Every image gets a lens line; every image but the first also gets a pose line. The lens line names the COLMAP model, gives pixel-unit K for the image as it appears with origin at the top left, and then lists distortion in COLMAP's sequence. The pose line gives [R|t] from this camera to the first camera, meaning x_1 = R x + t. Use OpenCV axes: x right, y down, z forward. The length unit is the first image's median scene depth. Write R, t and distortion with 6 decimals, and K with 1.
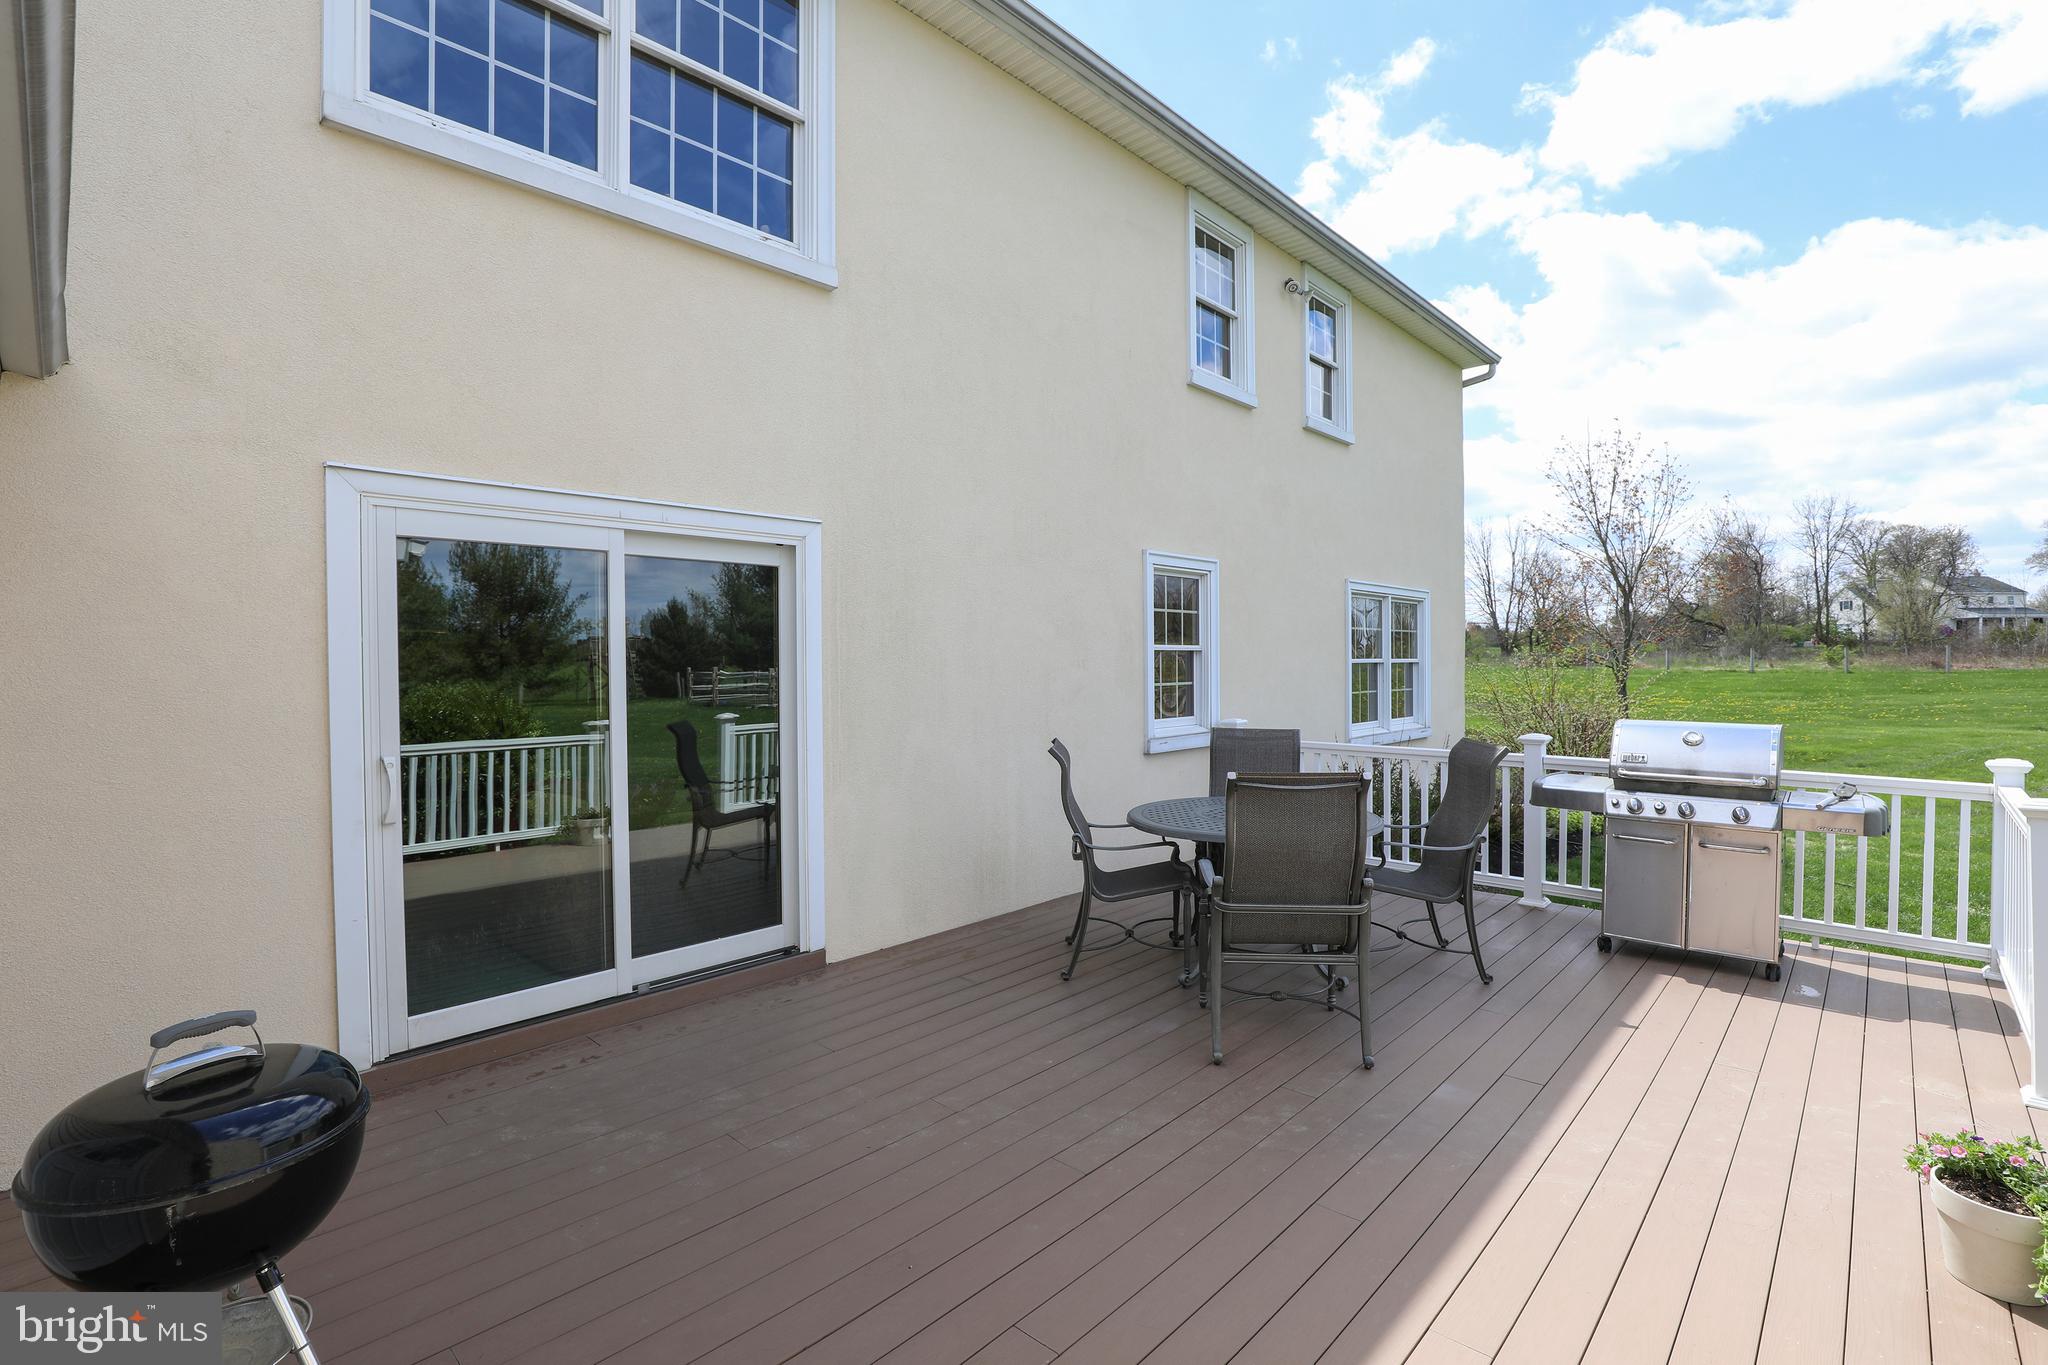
lens RADIAL K [[933.1, 0, 1036.9], [0, 933.1, 648.5], [0, 0, 1]] dist [-0.000731, -0.000045]
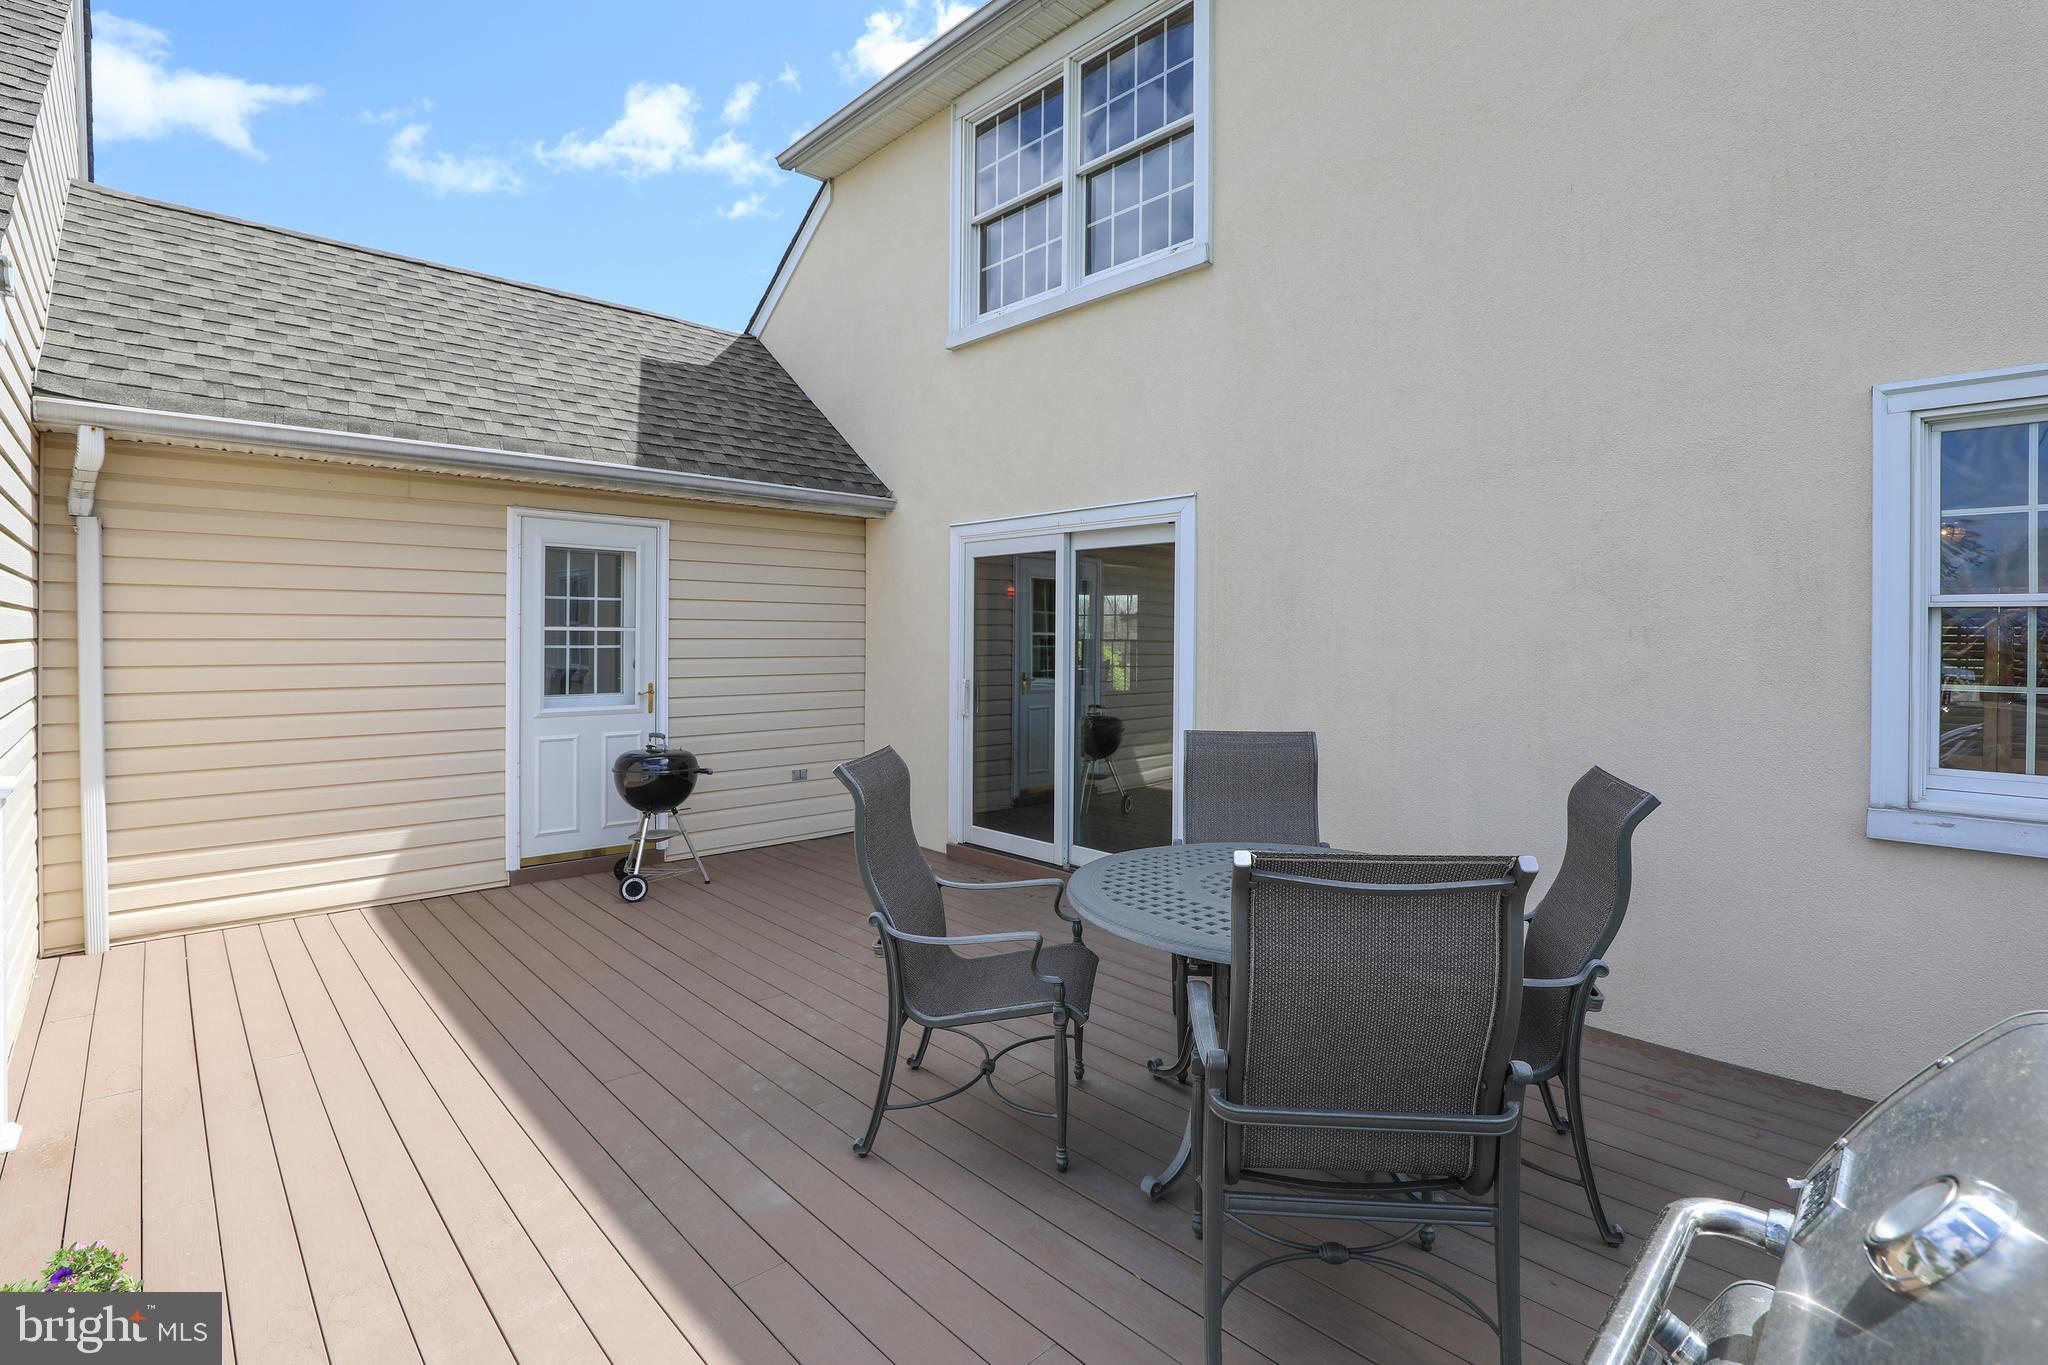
lens RADIAL K [[933.1, 0, 1036.9], [0, 933.1, 648.5], [0, 0, 1]] dist [-0.000731, -0.000045]
pose [[-0.049461, 0.012664, -0.998696, 0.985979], [-0.000421, 0.999919, 0.012701, 0.026391], [0.998776, 0.001048, -0.049451, 1.054881]]
